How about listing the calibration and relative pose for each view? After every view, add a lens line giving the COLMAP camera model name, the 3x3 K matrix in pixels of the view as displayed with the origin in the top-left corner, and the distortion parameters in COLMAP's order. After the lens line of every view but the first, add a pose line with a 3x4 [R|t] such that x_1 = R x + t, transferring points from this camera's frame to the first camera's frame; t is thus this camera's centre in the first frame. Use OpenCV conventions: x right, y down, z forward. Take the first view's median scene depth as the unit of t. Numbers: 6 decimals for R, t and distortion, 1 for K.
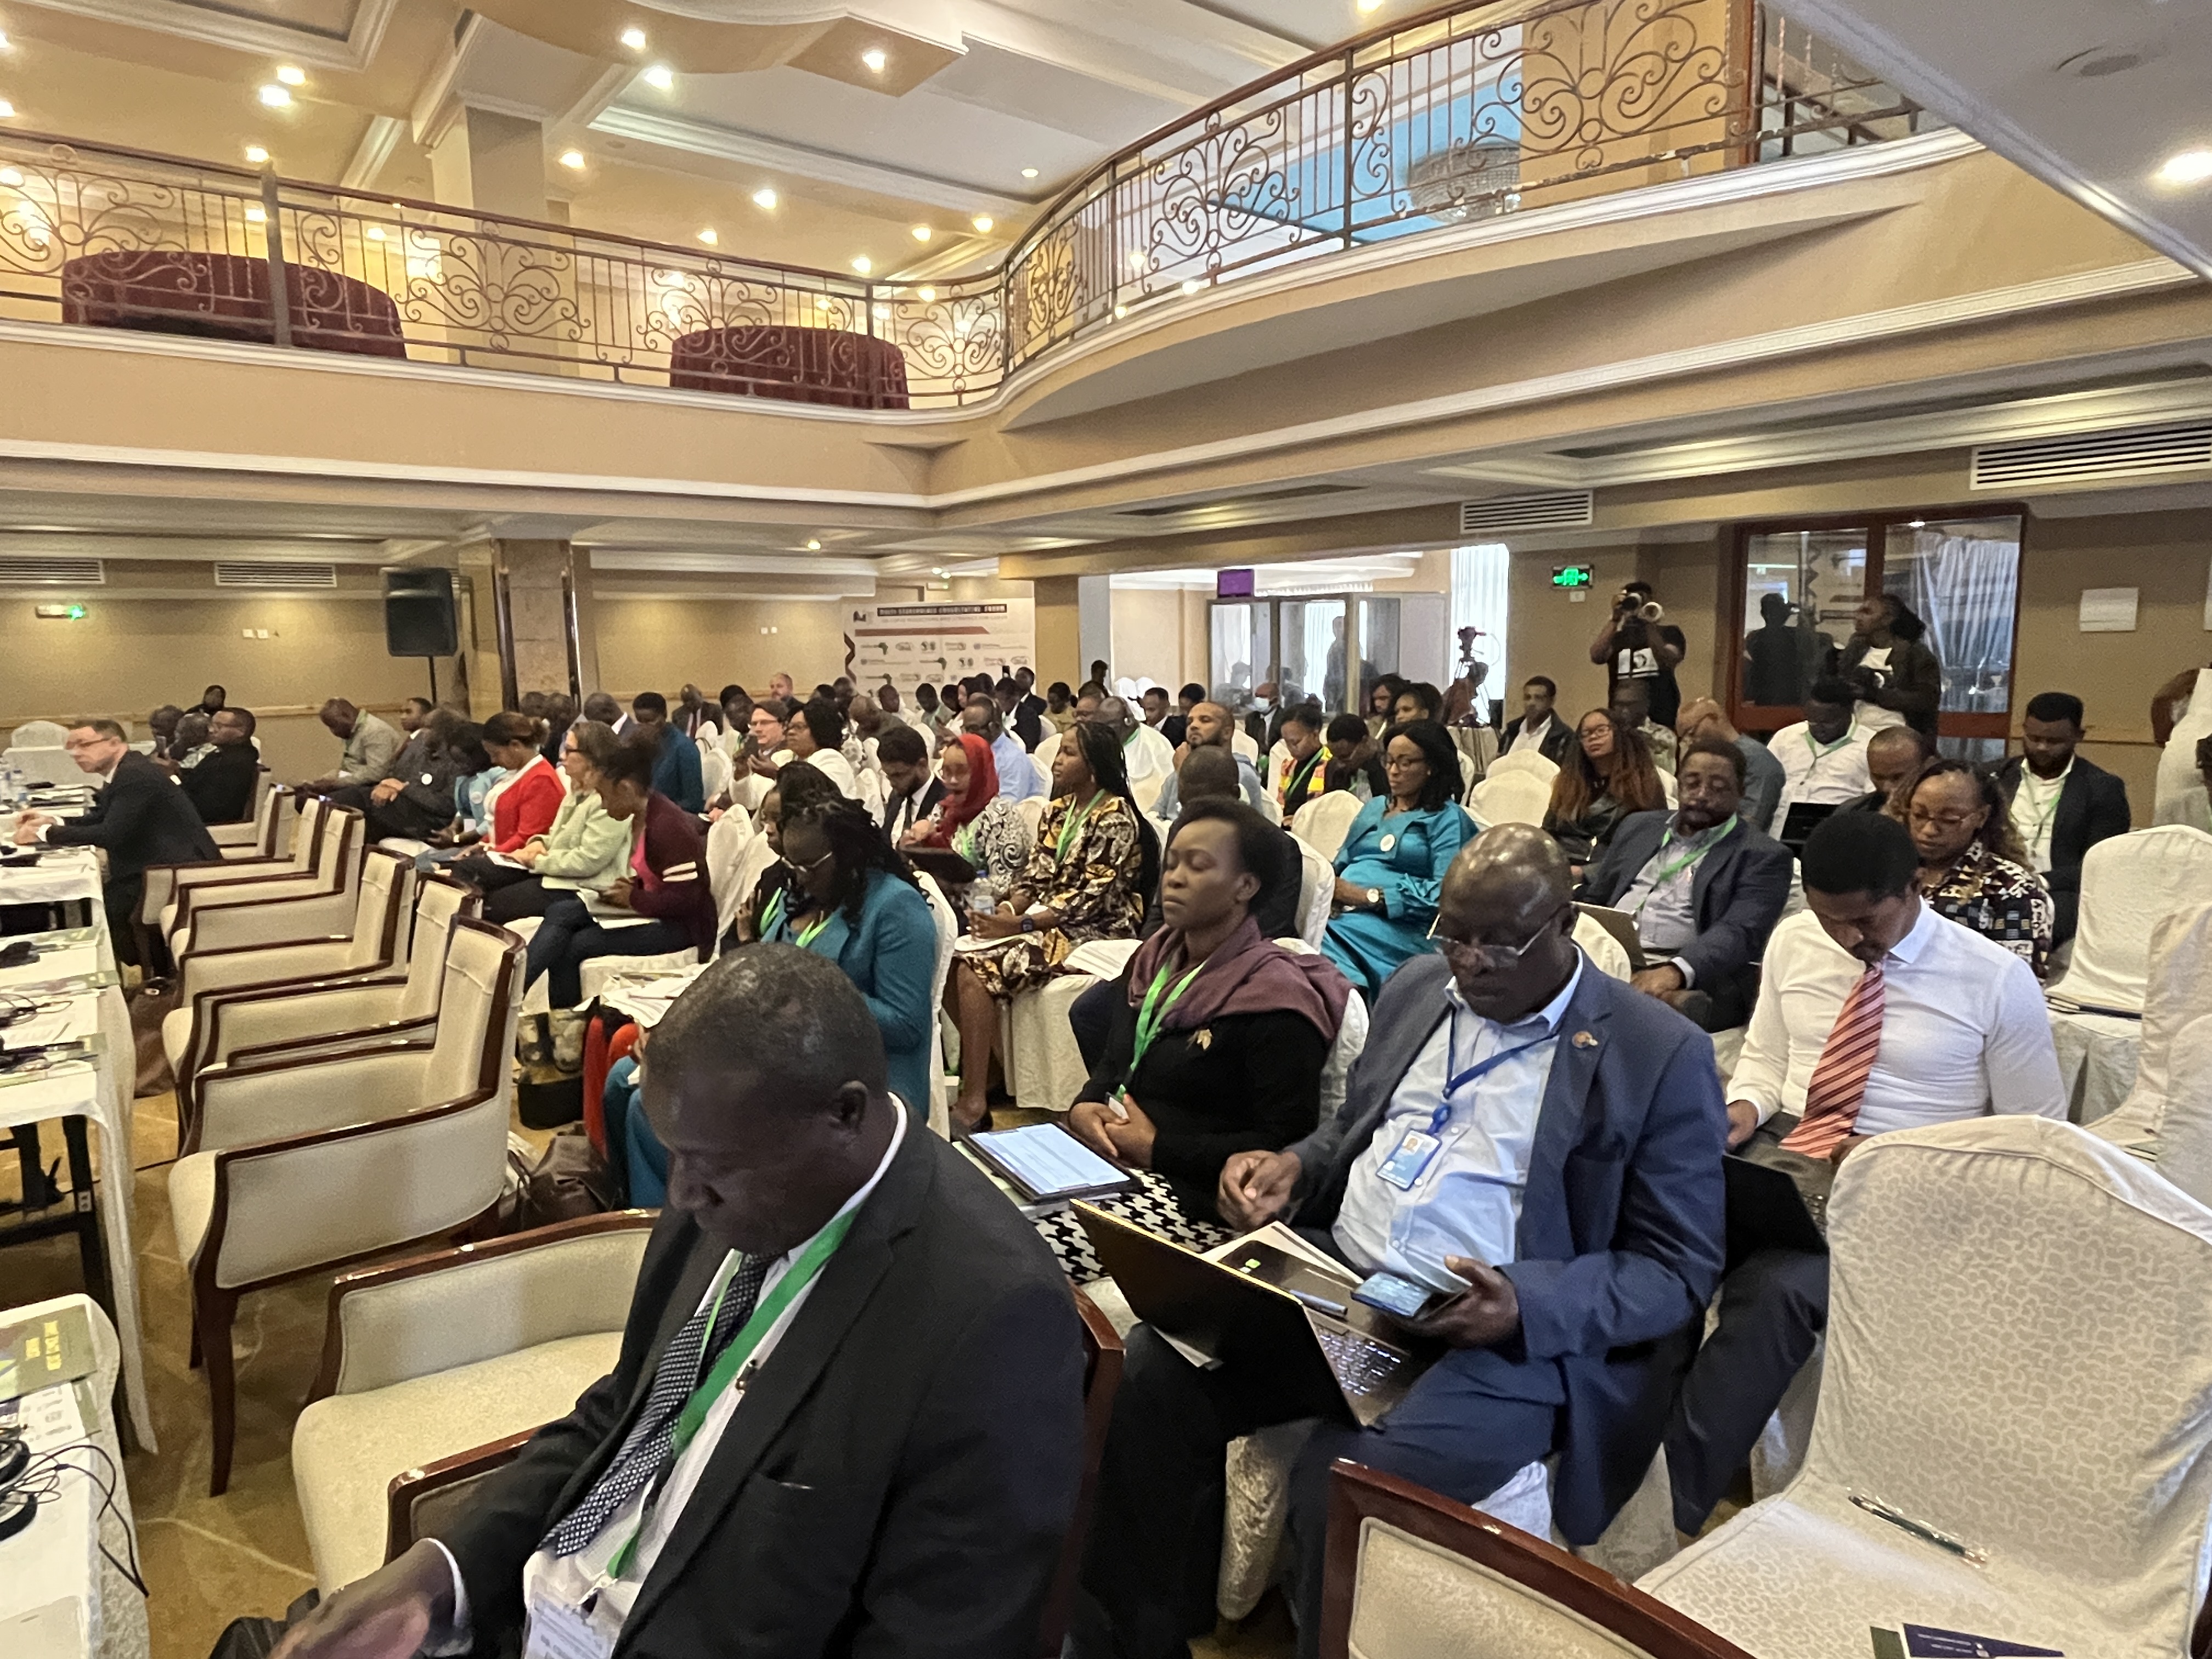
lens RADIAL K [[1308.7, 0, 1100.9], [0, 1308.7, 829.0], [0, 0, 1]] dist [-0.013901, 0.002712]
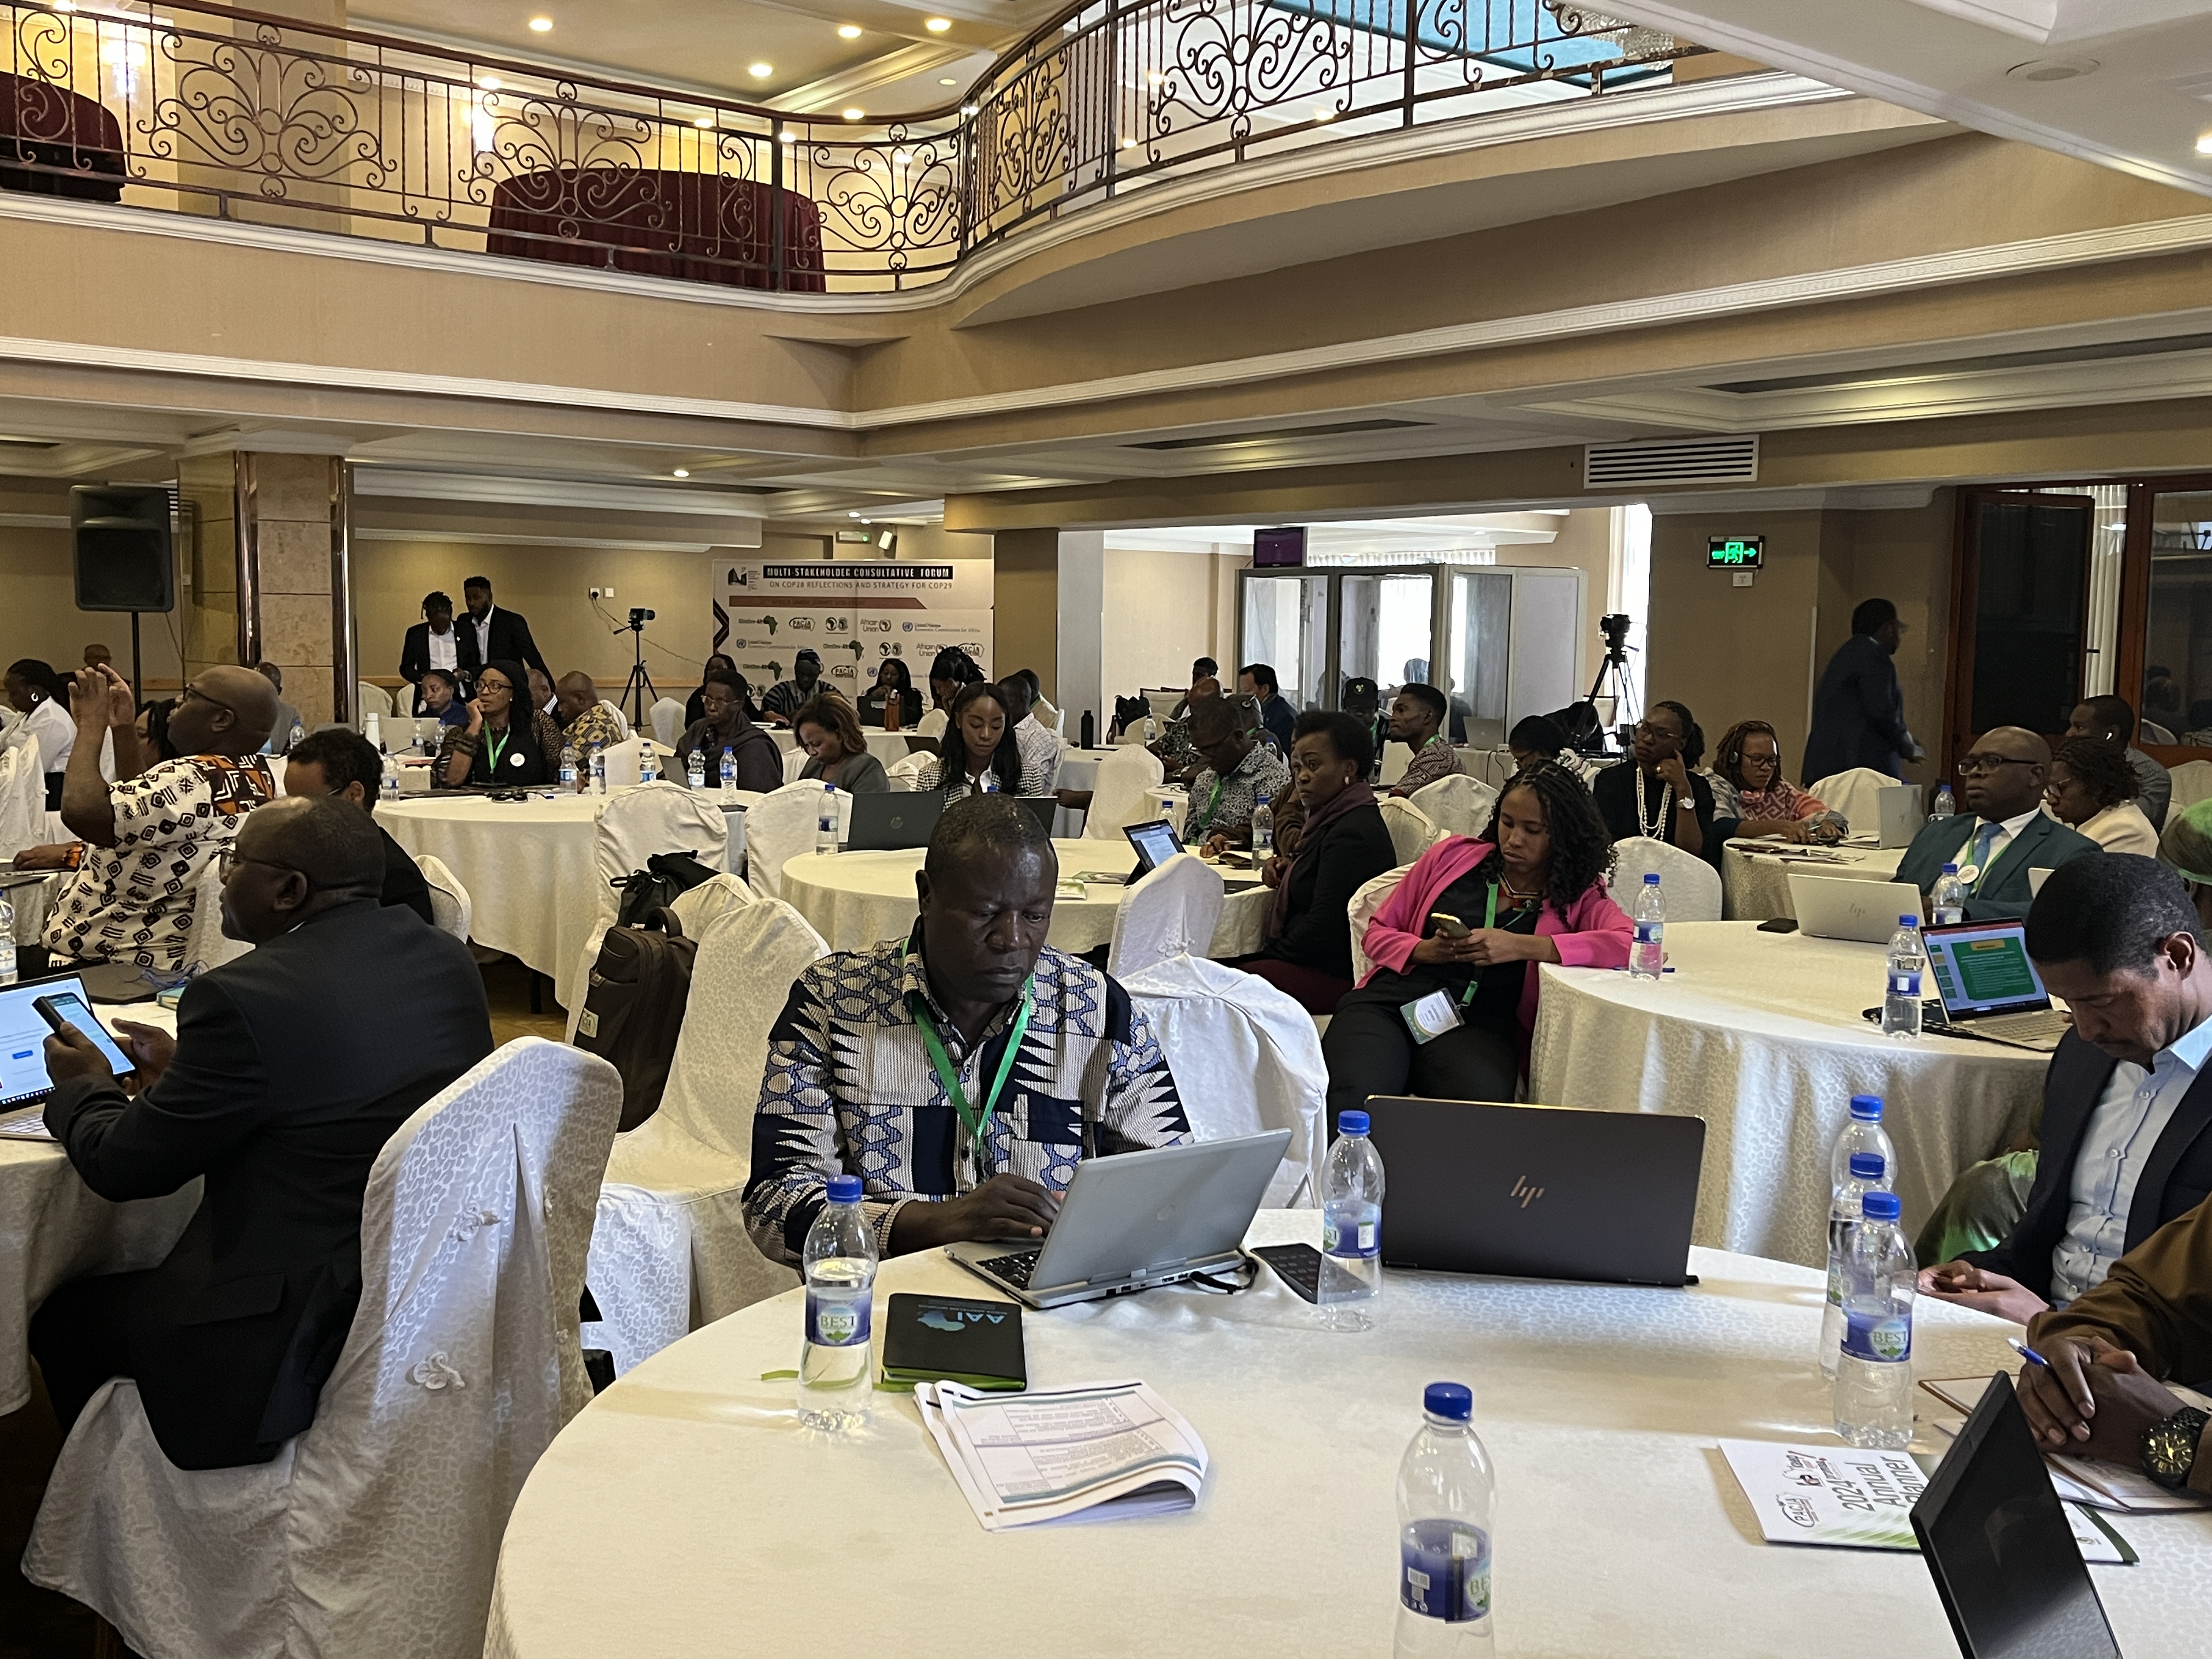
lens RADIAL K [[2080.9, 0, 1107.8], [0, 2080.9, 827.0], [0, 0, 1]] dist [0.030508, 0.000000]
pose [[0.999516, 0.030343, 0.006820, 0.009596], [-0.029983, 0.998407, -0.047790, 0.024467], [-0.008259, 0.047562, 0.998834, -0.144945]]
